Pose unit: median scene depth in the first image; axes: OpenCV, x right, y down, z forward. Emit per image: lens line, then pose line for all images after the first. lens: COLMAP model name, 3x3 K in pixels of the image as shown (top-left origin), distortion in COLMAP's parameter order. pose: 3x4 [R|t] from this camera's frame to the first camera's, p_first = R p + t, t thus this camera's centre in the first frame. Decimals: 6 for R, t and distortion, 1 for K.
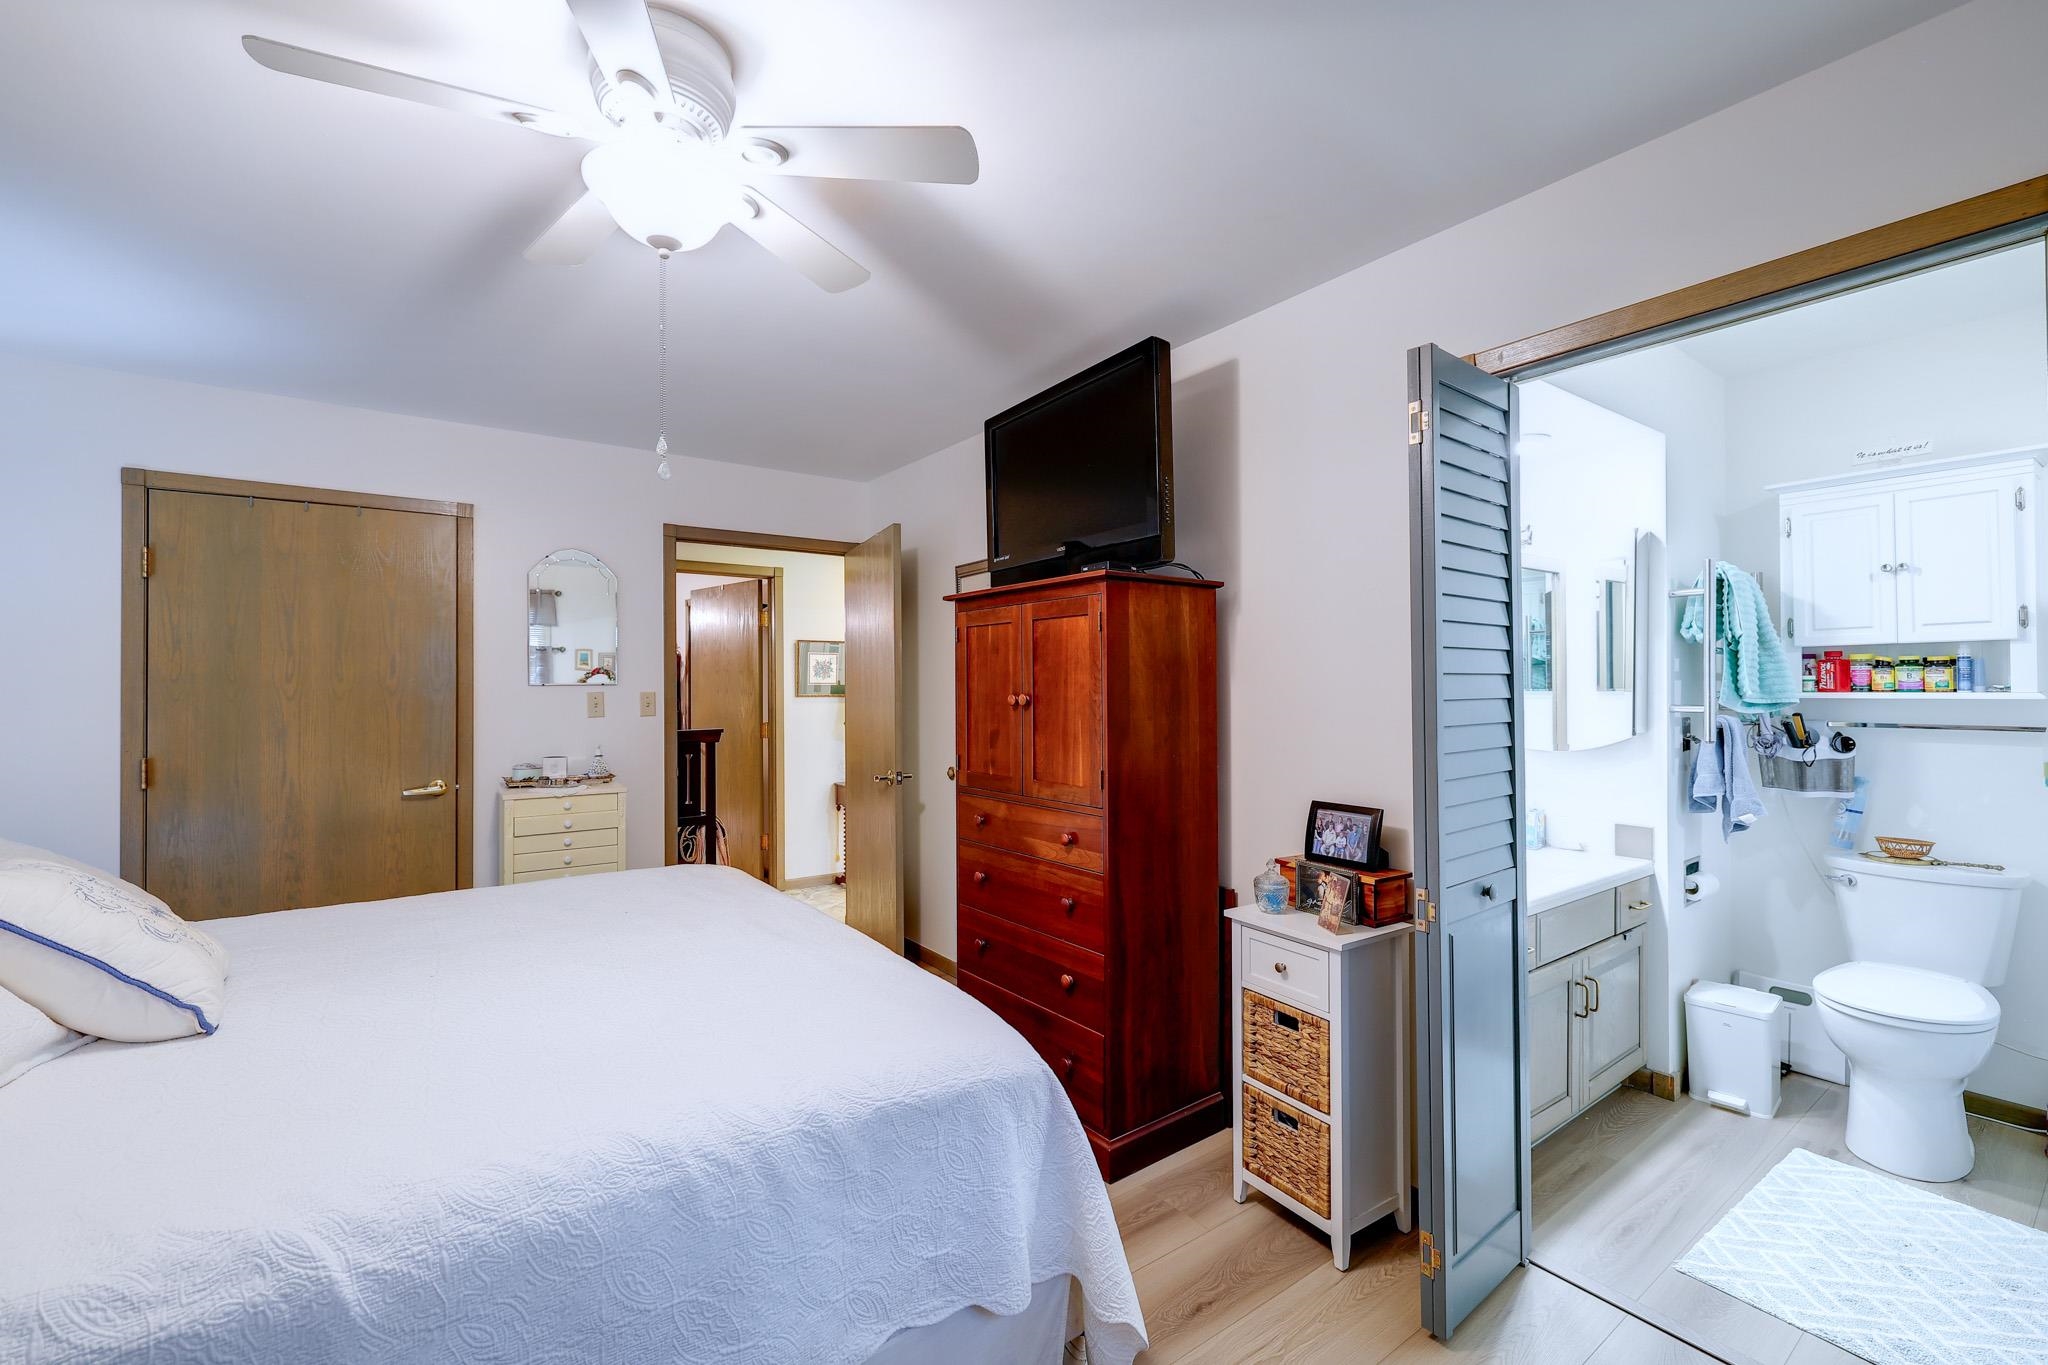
lens RADIAL K [[835.5, 0, 1021.1], [0, 835.5, 681.0], [0, 0, 1]] dist [-0.000027, 0.000247]
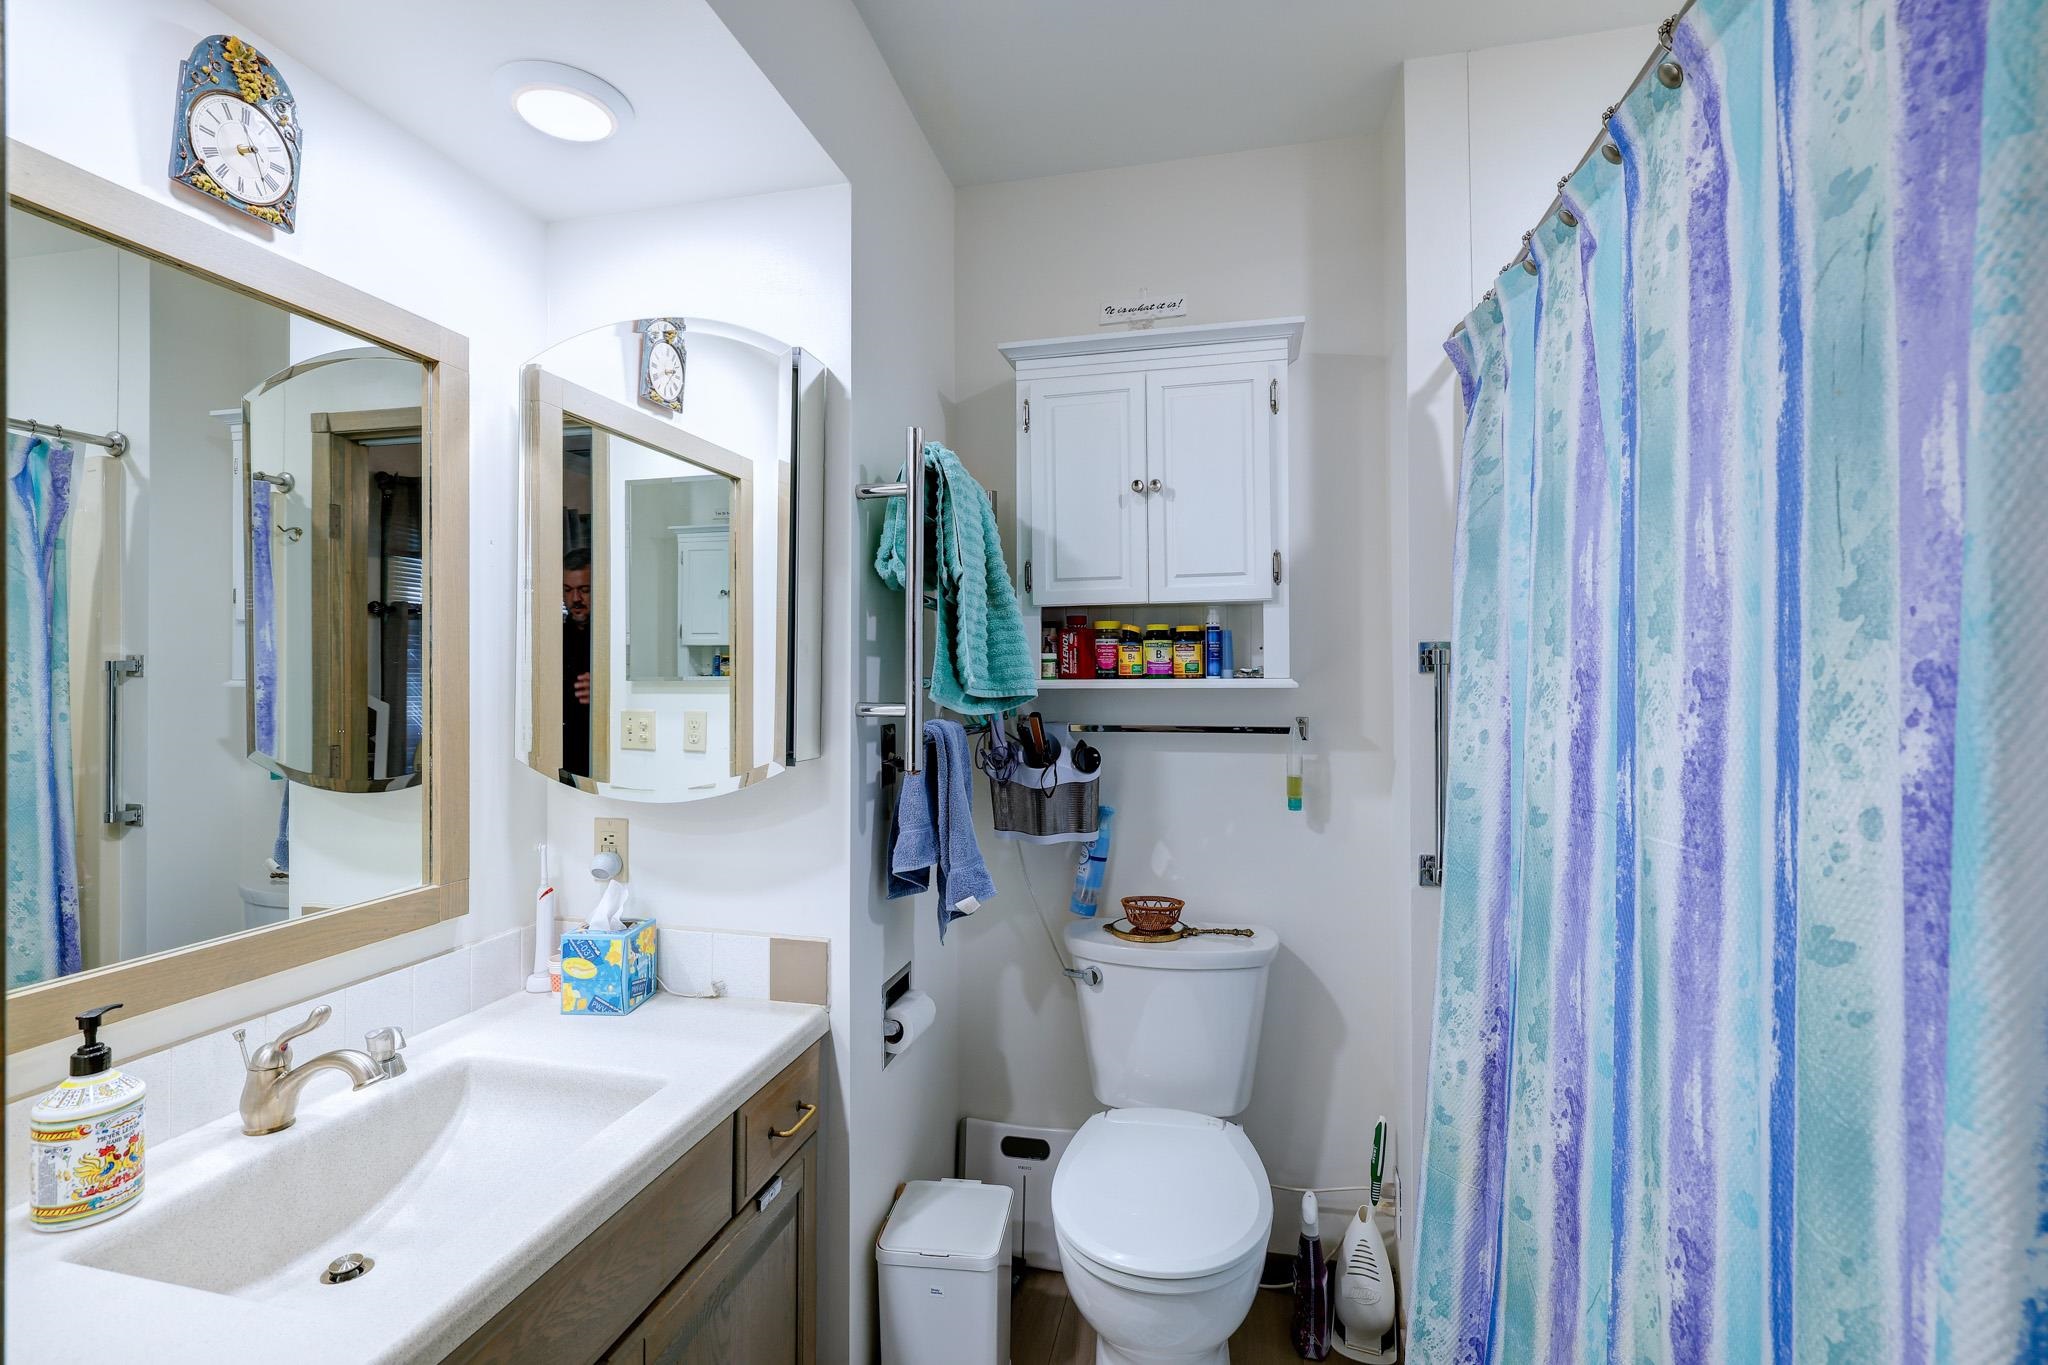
lens RADIAL K [[937.1, 0, 1022.2], [0, 937.1, 684.8], [0, 0, 1]] dist [0.001277, 0.000366]
pose [[0.745544, -0.003743, 0.666446, 0.461630], [-0.005135, 0.999922, 0.011361, 0.010042], [-0.666437, -0.011892, 0.745467, 0.492059]]
